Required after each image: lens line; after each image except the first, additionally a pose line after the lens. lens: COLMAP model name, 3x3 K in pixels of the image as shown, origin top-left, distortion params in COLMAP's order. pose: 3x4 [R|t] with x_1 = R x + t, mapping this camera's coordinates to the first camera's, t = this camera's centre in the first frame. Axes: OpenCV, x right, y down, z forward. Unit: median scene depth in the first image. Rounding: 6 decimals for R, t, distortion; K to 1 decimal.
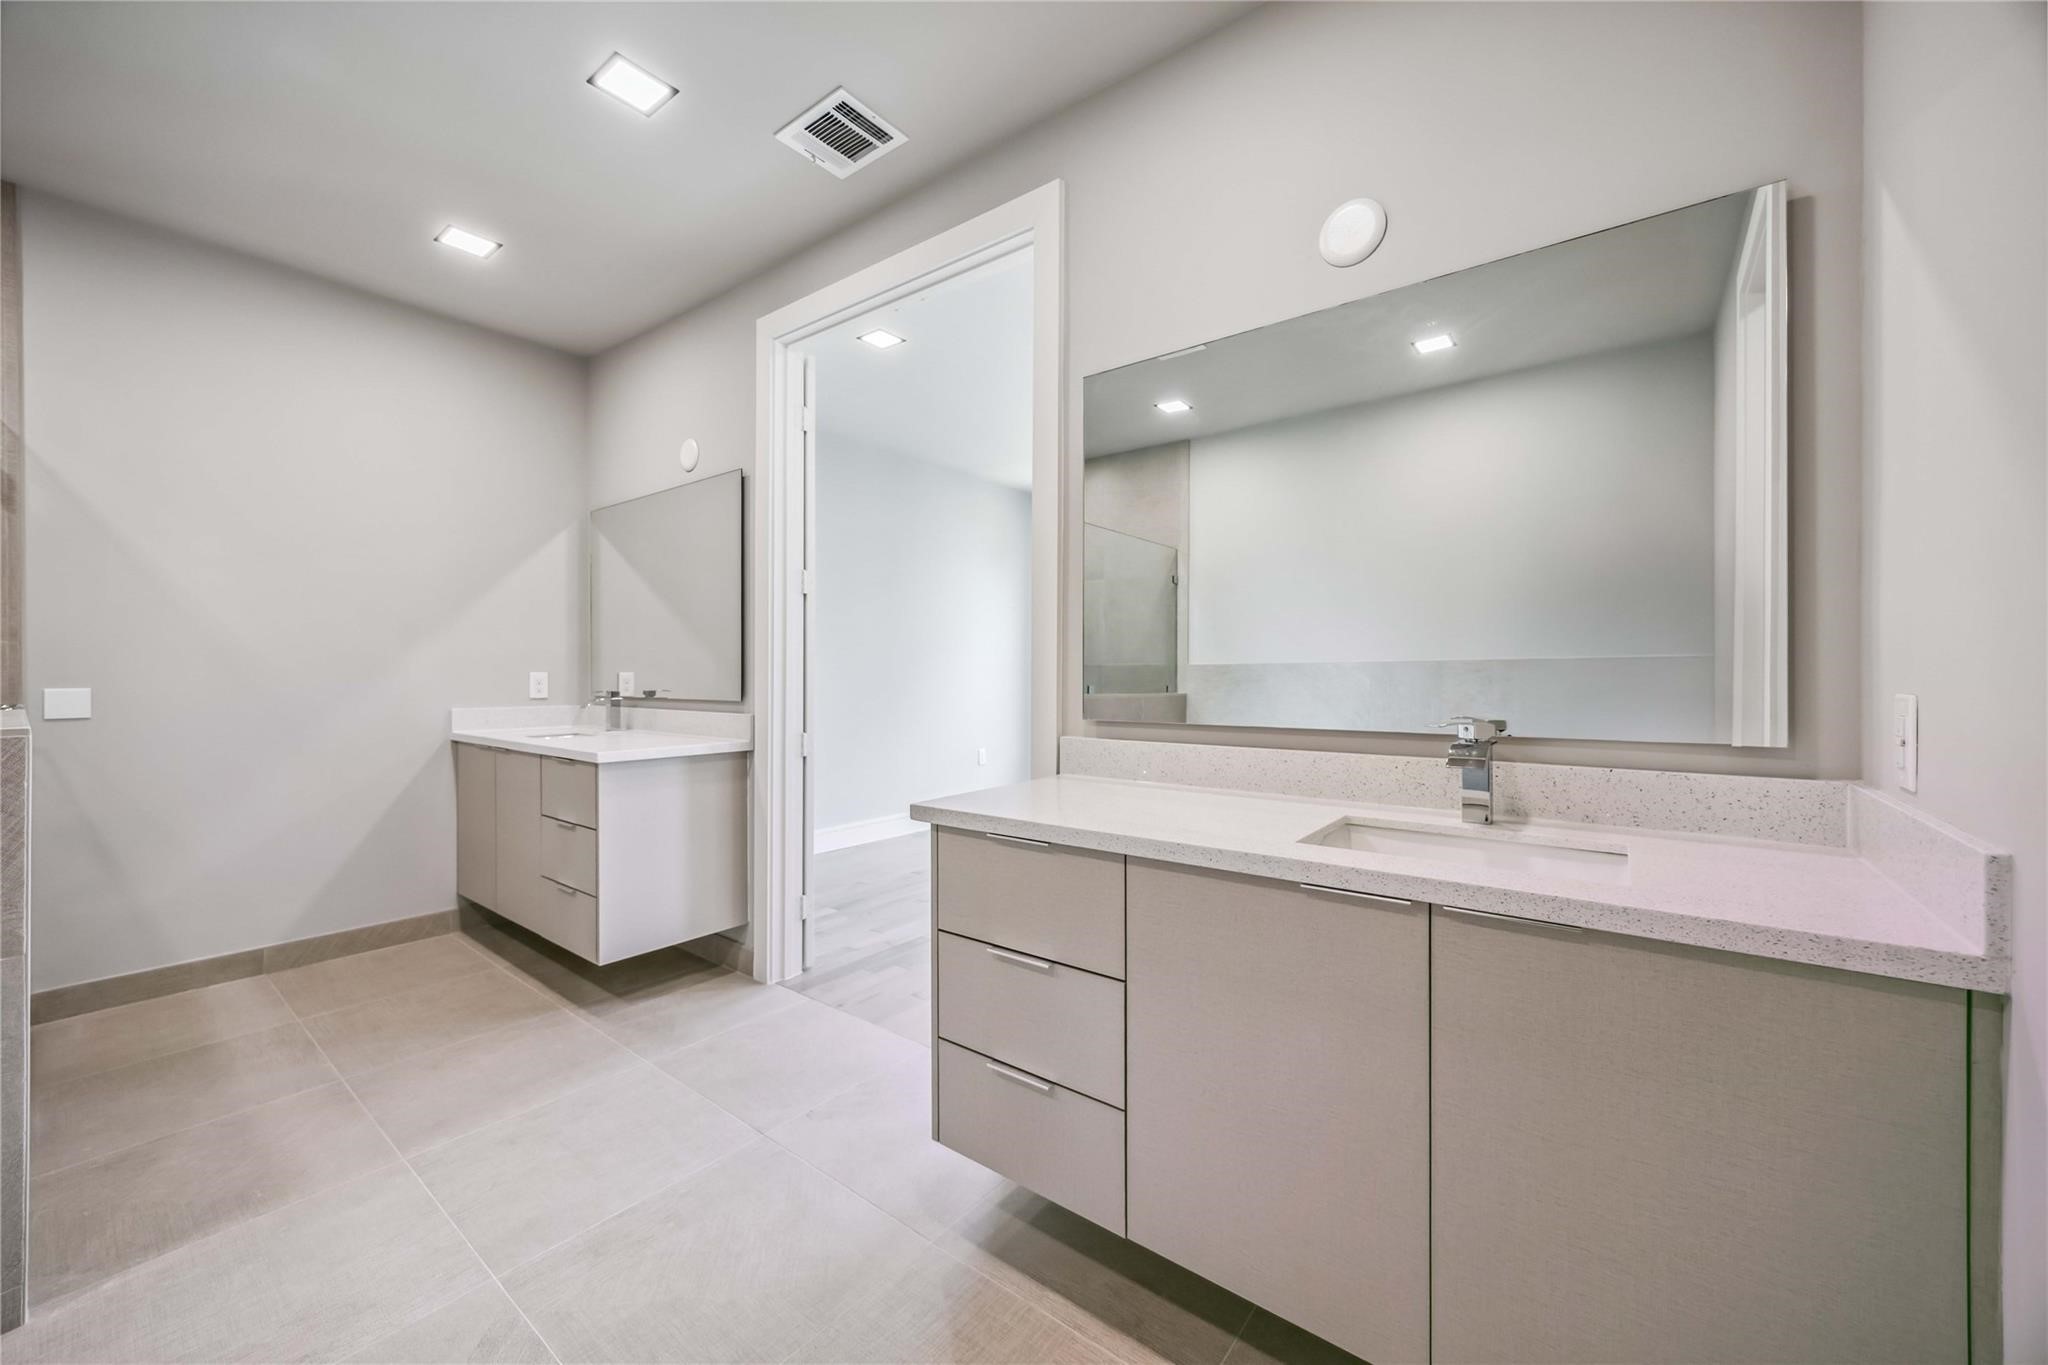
lens RADIAL K [[775.1, 0, 1032.9], [0, 775.1, 676.0], [0, 0, 1]] dist [-0.001307, -0.000298]
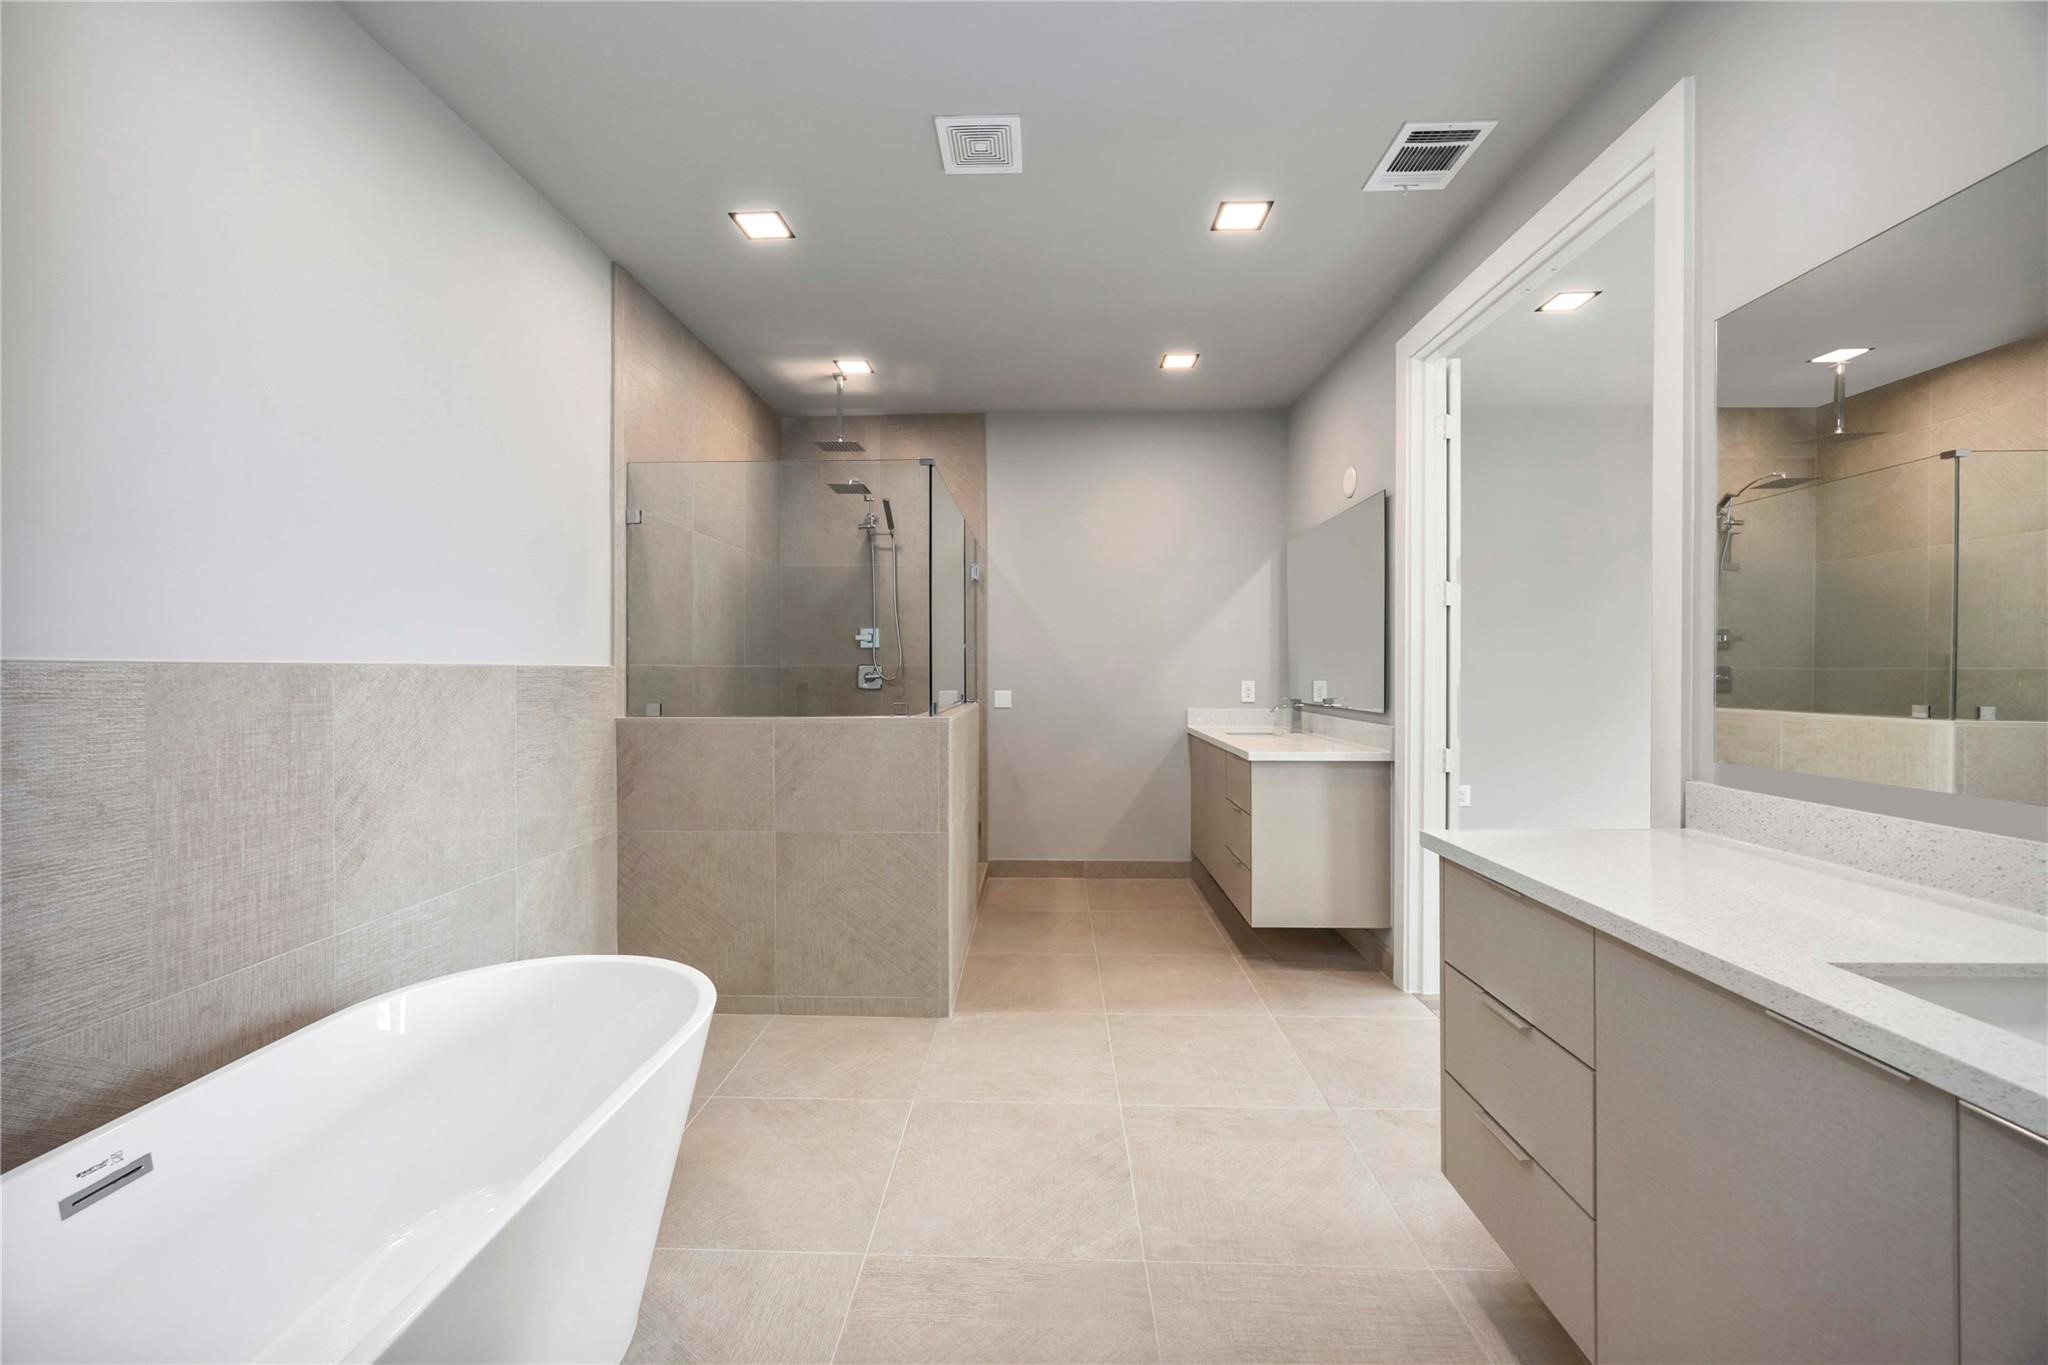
lens RADIAL K [[801.9, 0, 1022.1], [0, 801.9, 676.4], [0, 0, 1]] dist [-0.027782, 0.000086]
pose [[0.573028, 0.007366, -0.819503, 0.234338], [-0.002216, 0.999970, 0.007438, -0.025576], [0.819533, -0.002446, 0.573027, -0.010574]]
